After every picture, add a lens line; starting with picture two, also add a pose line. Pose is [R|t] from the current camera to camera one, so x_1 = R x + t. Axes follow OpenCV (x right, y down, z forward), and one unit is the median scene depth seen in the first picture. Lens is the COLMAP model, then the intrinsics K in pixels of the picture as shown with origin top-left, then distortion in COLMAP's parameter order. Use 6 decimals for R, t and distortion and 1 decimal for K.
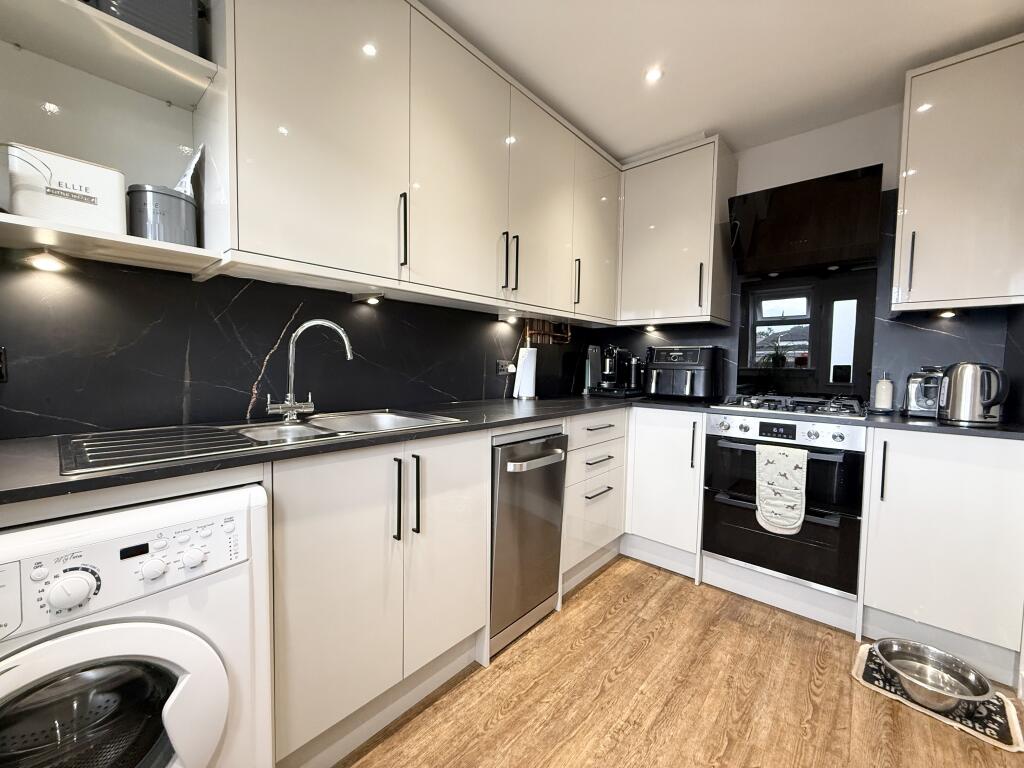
lens RADIAL K [[407.2, 0, 509.3], [0, 407.2, 383.9], [0, 0, 1]] dist [0.000388, 0.000013]
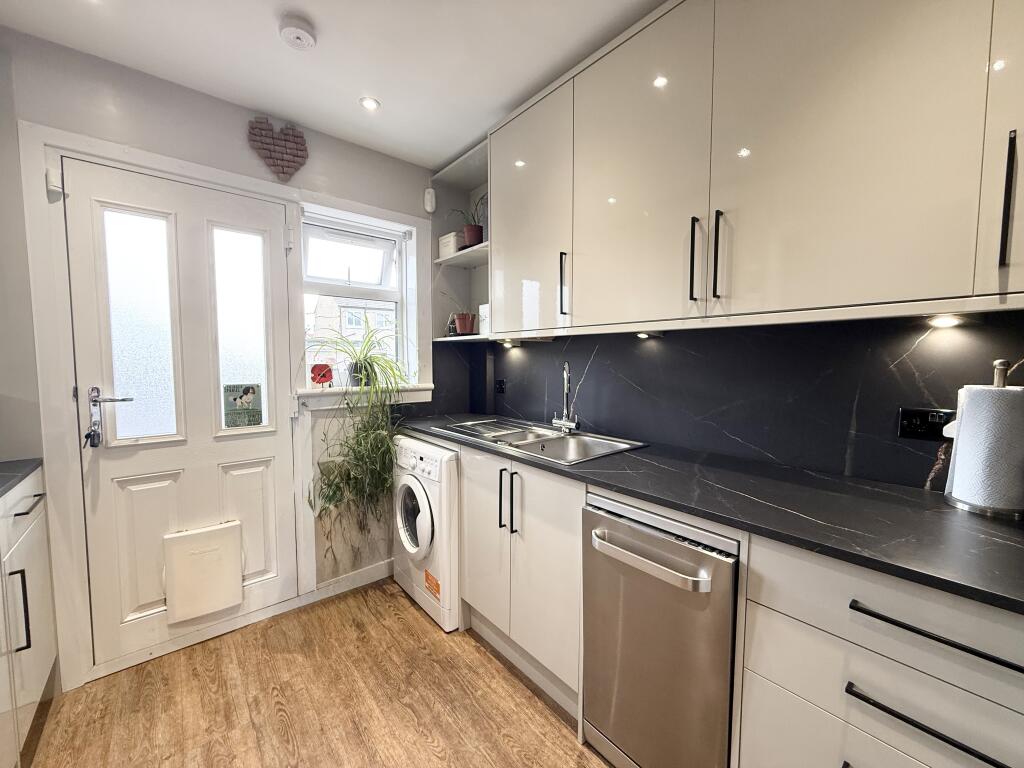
lens RADIAL K [[407.2, 0, 509.3], [0, 407.2, 383.9], [0, 0, 1]] dist [0.000388, 0.000013]
pose [[-0.150575, 0.046851, -0.987488, 0.963332], [-0.052100, 0.997112, 0.055252, -0.161372], [0.987225, 0.059767, -0.147700, 1.093335]]
